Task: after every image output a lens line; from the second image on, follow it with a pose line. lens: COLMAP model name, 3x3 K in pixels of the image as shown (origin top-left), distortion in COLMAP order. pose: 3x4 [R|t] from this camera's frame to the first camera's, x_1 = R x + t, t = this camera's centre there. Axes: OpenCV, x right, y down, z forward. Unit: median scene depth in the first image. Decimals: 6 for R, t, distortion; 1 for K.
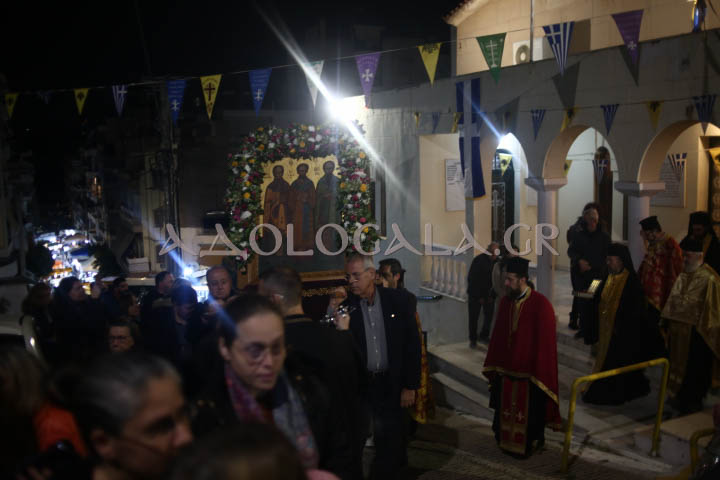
lens RADIAL K [[716.1, 0, 360.8], [0, 716.1, 237.6], [0, 0, 1]] dist [-0.107042, 0.000000]
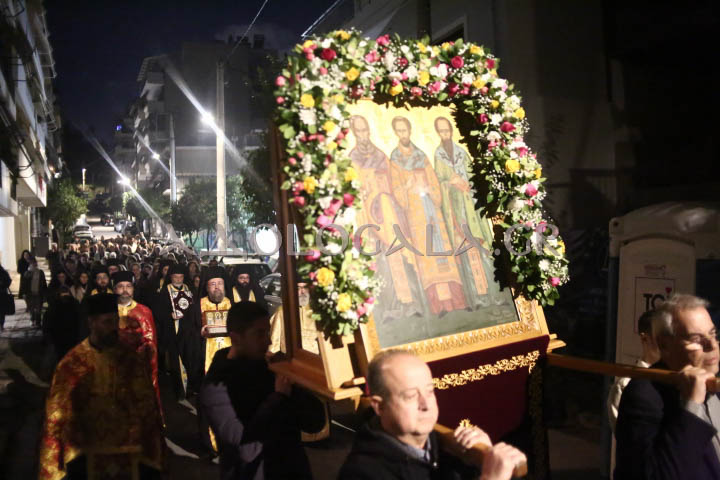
lens RADIAL K [[716.1, 0, 362.1], [0, 716.1, 246.2], [0, 0, 1]] dist [-0.107042, 0.000000]
pose [[0.759366, -0.012806, 0.650537, -0.443106], [-0.010174, 0.999450, 0.031552, -0.026989], [-0.650584, -0.030578, 0.758819, 0.638363]]
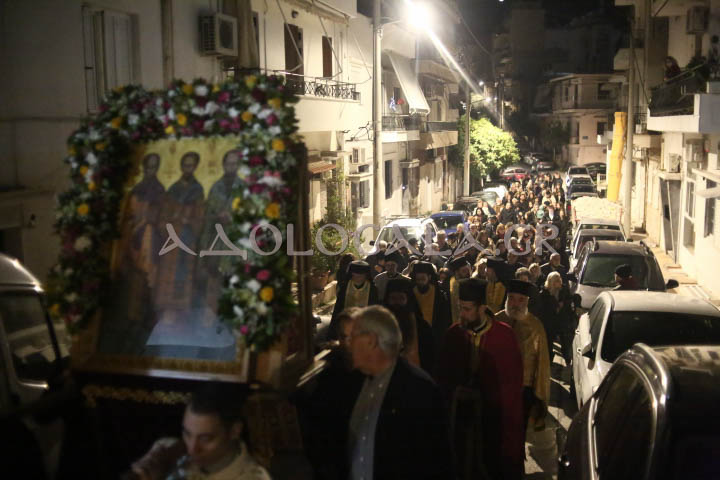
lens RADIAL K [[716.1, 0, 370.2], [0, 716.1, 246.0], [0, 0, 1]] dist [-0.107042, 0.000000]
pose [[0.989052, 0.058220, -0.135600, 0.139588], [-0.043042, 0.992743, 0.112290, -0.100810], [0.141154, -0.105225, 0.984380, 0.473272]]
